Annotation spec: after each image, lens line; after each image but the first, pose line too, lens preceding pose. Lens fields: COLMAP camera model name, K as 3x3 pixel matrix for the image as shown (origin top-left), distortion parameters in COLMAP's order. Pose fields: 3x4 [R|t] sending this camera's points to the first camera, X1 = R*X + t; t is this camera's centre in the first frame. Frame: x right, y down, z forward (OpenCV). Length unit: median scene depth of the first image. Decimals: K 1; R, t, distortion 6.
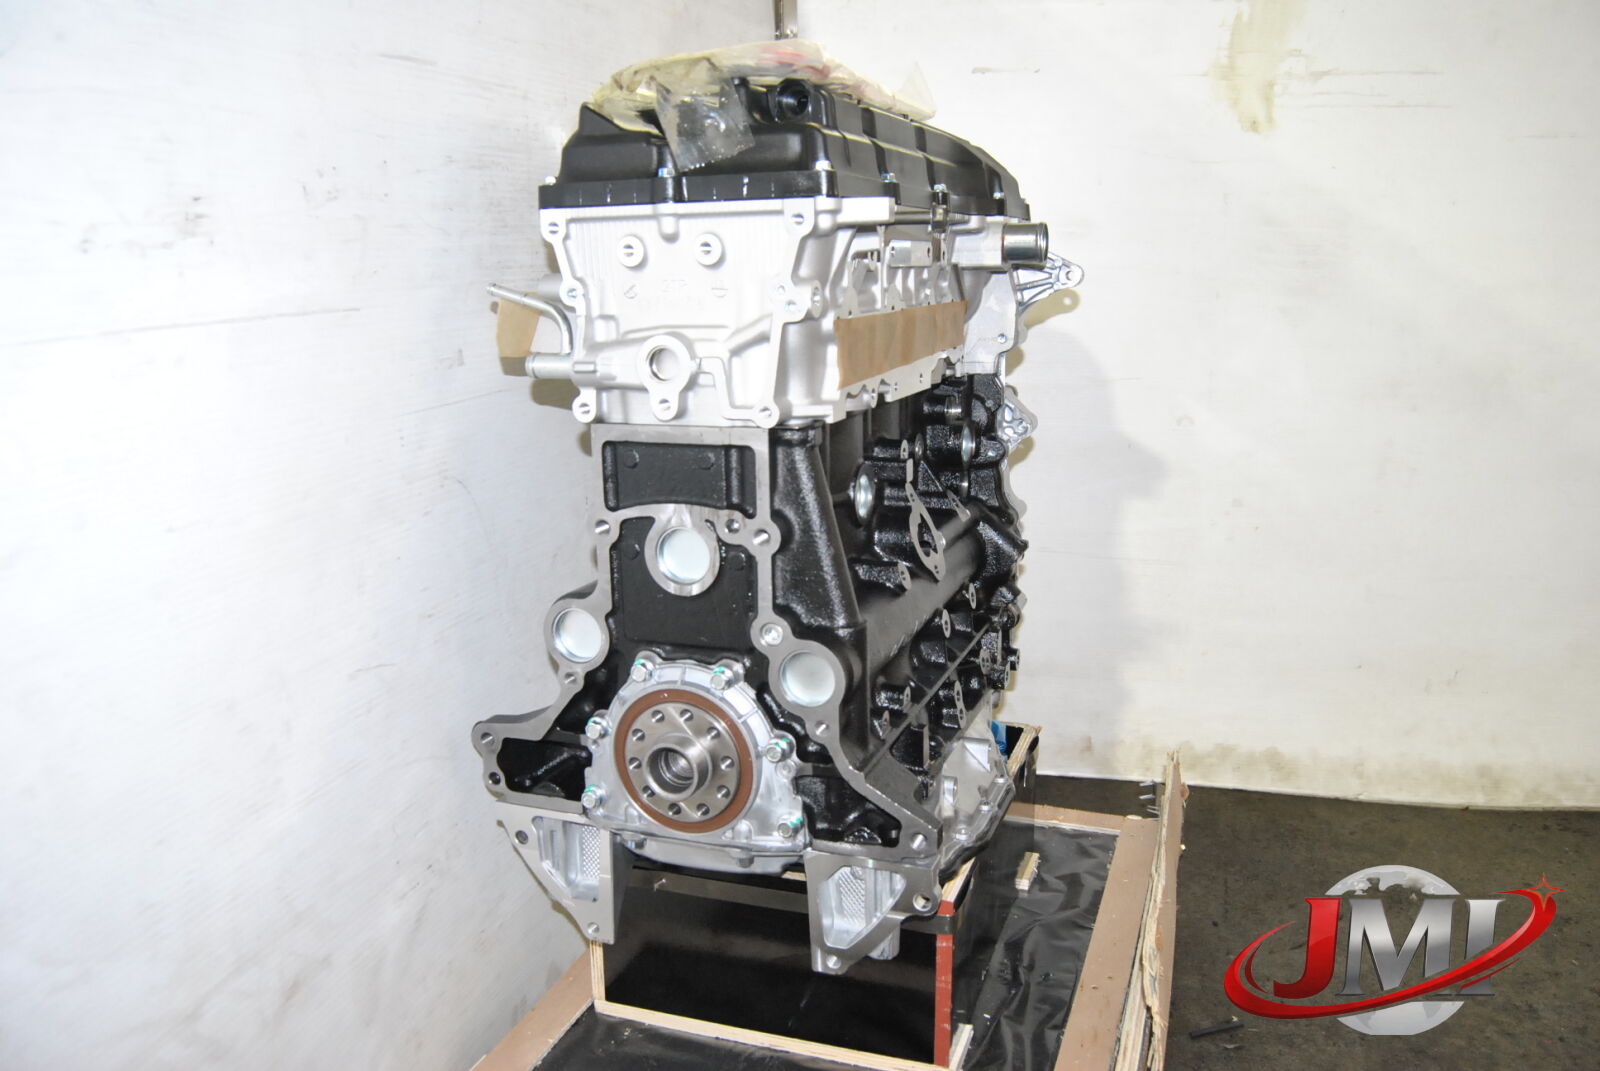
lens RADIAL K [[1285.9, 0, 798.9], [0, 1285.9, 561.6], [0, 0, 1]] dist [-0.007886, -0.004714]
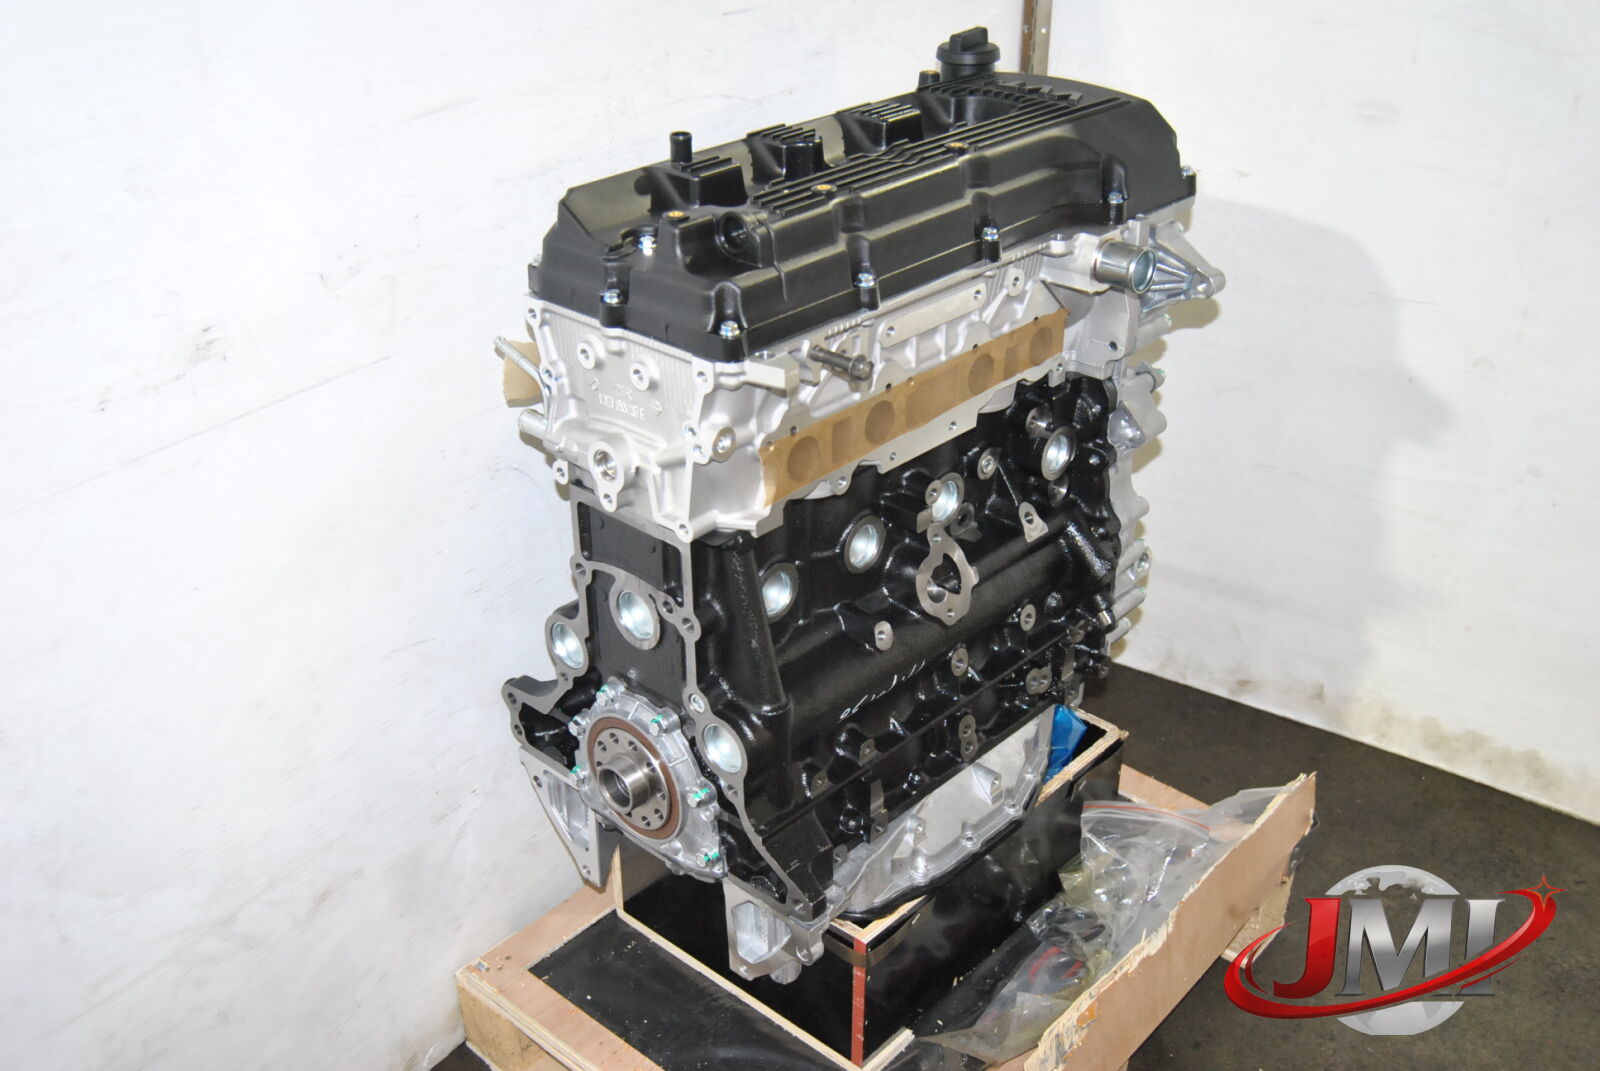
lens RADIAL K [[1629.6, 0, 800.0], [0, 1629.6, 535.5], [0, 0, 1]] dist [-0.002552, -0.029936]
pose [[0.925781, 0.190722, -0.326426, 0.464727], [-0.096214, 0.953854, 0.284439, -0.461829], [0.365611, -0.231921, 0.901410, -0.182452]]
